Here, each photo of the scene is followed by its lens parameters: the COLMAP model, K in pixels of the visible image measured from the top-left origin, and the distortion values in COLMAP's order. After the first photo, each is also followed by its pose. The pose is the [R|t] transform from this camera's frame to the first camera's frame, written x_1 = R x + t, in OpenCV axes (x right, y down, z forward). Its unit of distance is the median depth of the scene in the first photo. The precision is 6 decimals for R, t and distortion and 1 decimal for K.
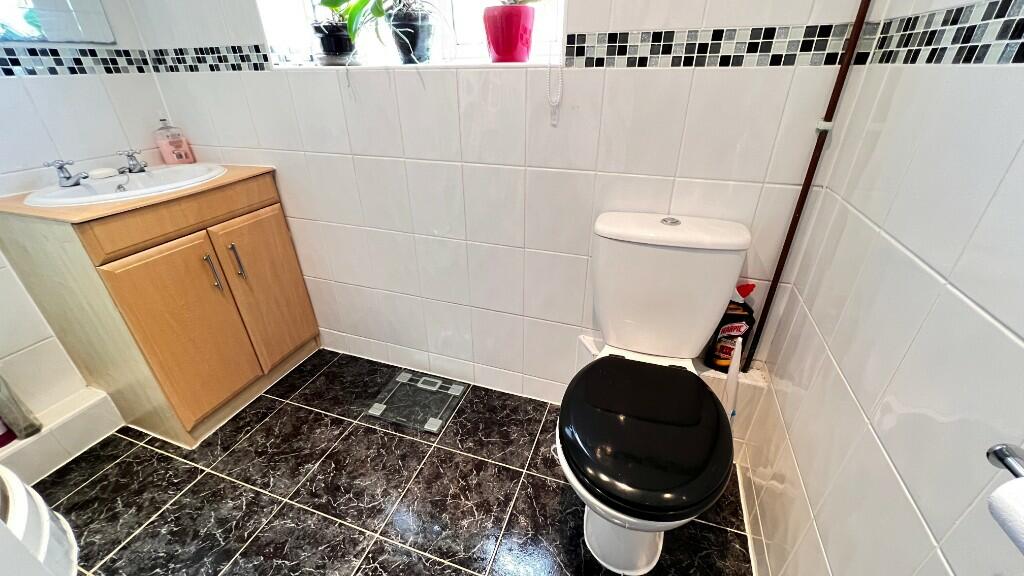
lens RADIAL K [[408.6, 0, 512.0], [0, 408.6, 288.0], [0, 0, 1]] dist [-0.000524, -0.000207]
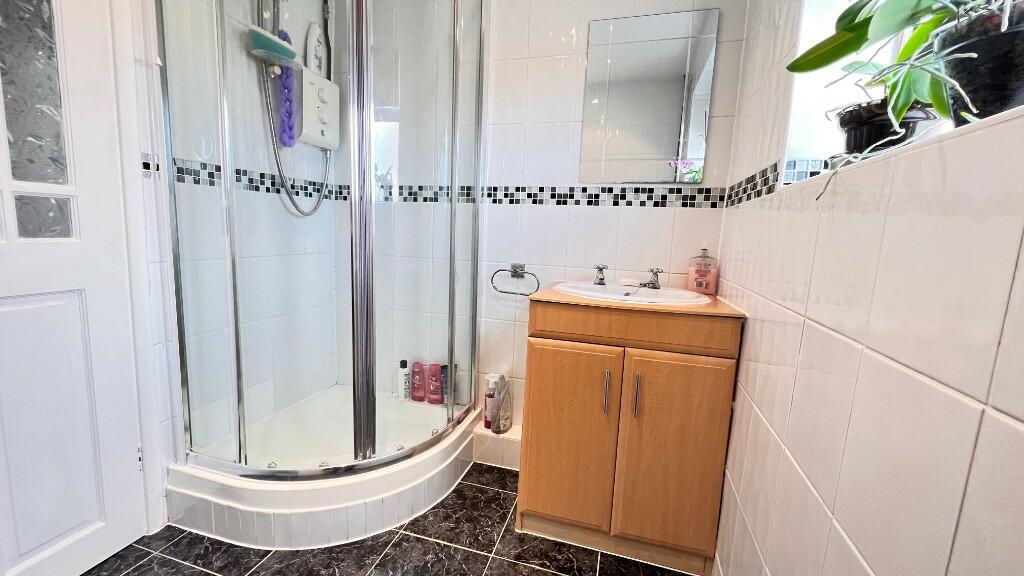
lens RADIAL K [[408.6, 0, 512.0], [0, 408.6, 288.0], [0, 0, 1]] dist [-0.000524, -0.000207]
pose [[0.055137, 0.149838, -0.987172, 0.118329], [-0.512784, 0.852584, 0.100769, -0.210455], [0.856746, 0.500649, 0.123843, 0.571865]]
